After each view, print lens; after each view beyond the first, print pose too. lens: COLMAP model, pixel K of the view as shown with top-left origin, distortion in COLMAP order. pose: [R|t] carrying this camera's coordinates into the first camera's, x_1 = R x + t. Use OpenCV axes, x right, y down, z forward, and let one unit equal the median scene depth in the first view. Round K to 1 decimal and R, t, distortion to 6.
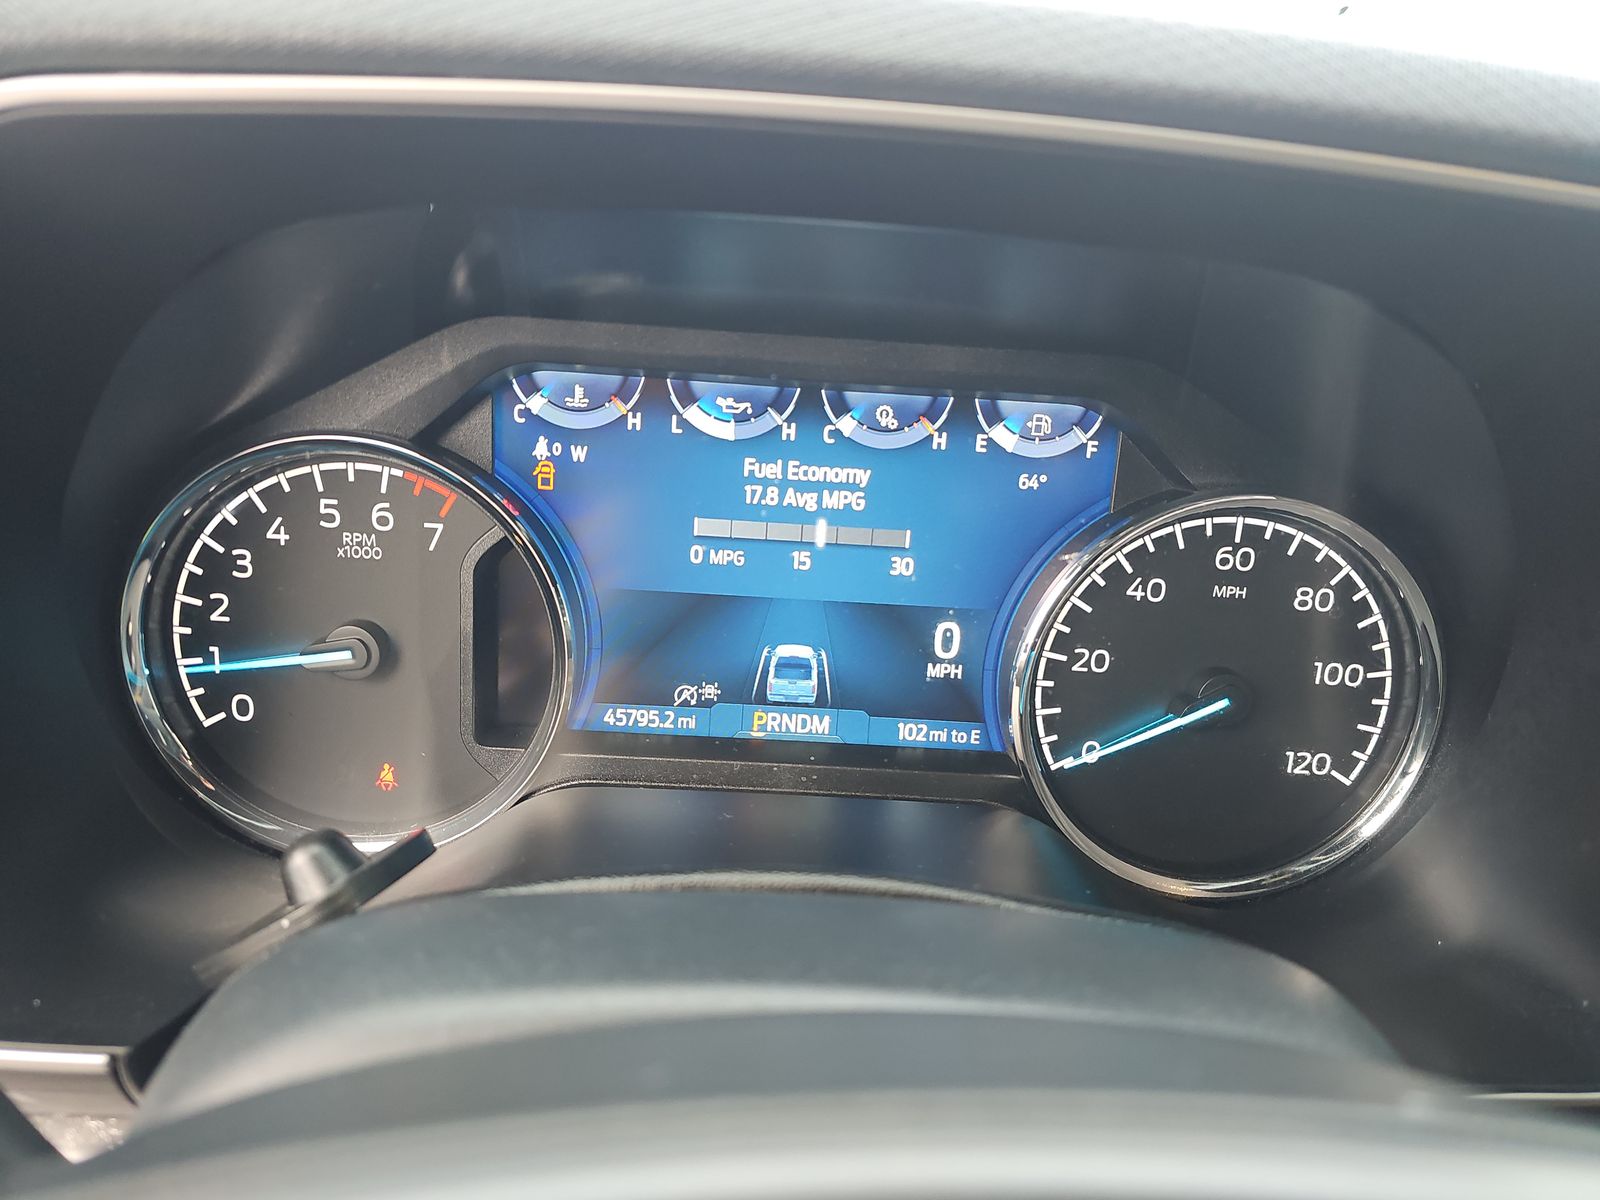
lens RADIAL K [[1074.4, 0, 802.5], [0, 1074.4, 593.5], [0, 0, 1]] dist [0.009900, -0.011096]
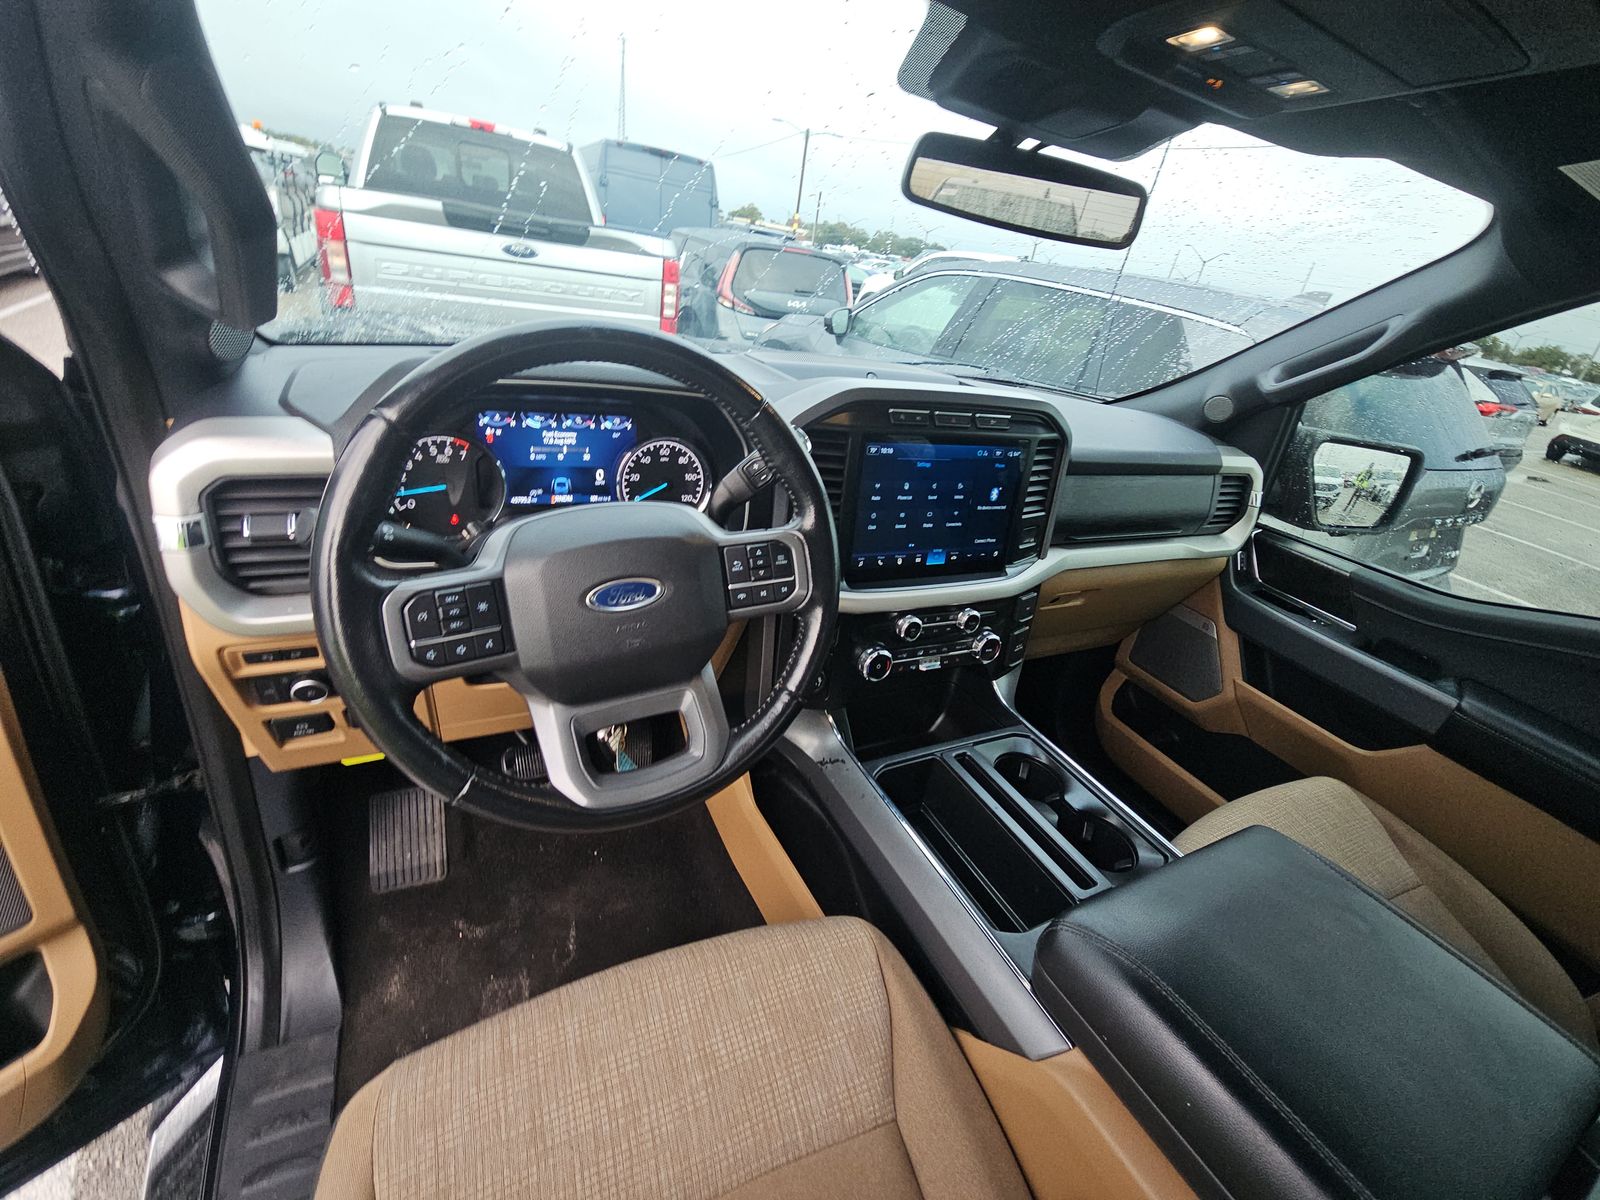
lens RADIAL K [[647.3, 0, 798.7], [0, 647.3, 594.0], [0, 0, 1]] dist [0.002932, -0.003214]
pose [[0.890382, -0.140937, 0.432848, -0.337415], [0.045889, 0.973811, 0.222682, -0.030553], [-0.452896, -0.178409, 0.873531, -1.660546]]
